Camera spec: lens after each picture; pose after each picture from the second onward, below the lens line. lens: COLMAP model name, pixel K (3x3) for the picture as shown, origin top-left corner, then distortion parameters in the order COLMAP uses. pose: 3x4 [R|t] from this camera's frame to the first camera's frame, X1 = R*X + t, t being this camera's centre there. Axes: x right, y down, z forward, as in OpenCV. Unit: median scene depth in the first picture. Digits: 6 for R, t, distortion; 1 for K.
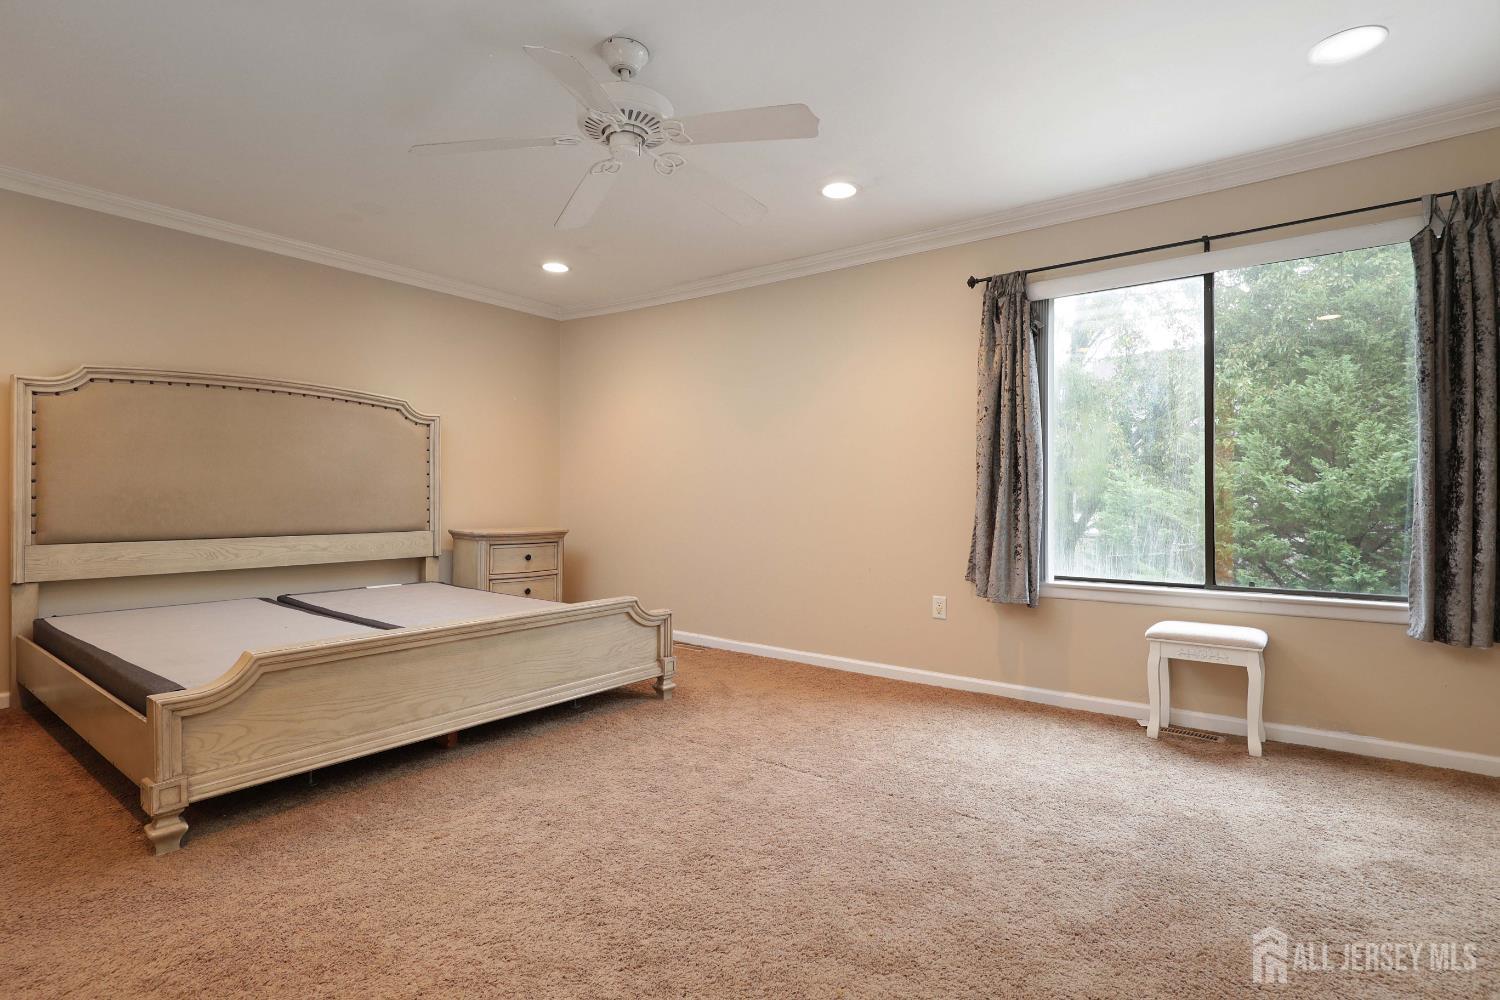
lens RADIAL K [[744.2, 0, 748.2], [0, 744.2, 495.9], [0, 0, 1]] dist [0.000491, -0.000337]
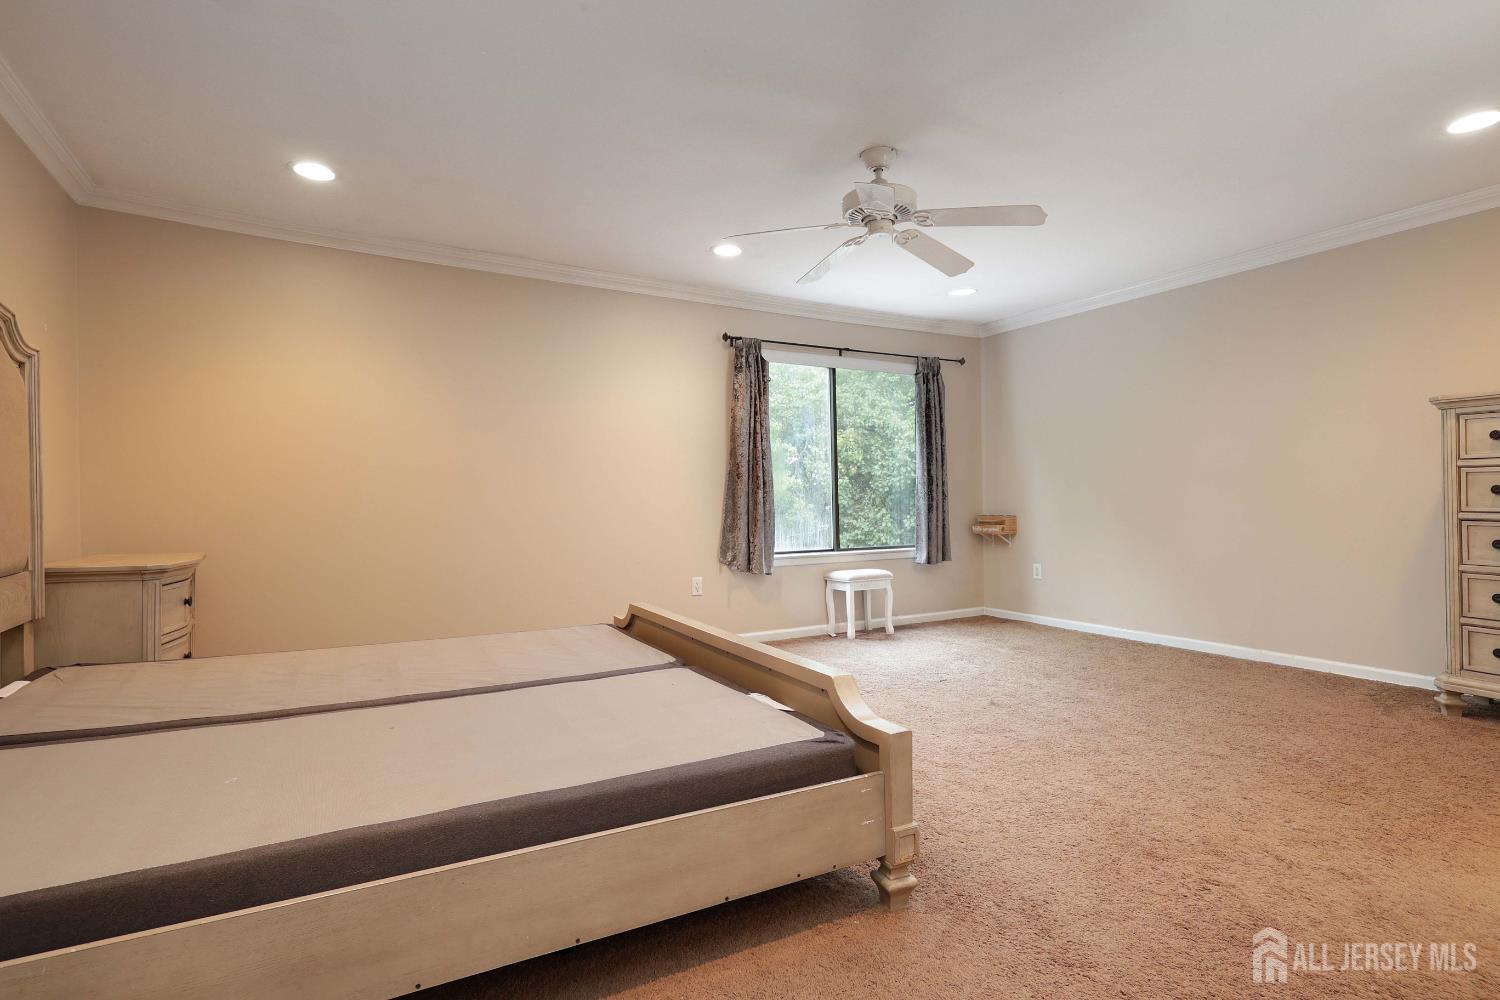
lens RADIAL K [[744.2, 0, 748.2], [0, 744.2, 495.9], [0, 0, 1]] dist [0.000491, -0.000337]
pose [[0.395849, -0.001226, 0.918315, -1.060598], [0.004598, 0.999989, -0.000647, -0.003115], [-0.918304, 0.004479, 0.395850, 0.513580]]
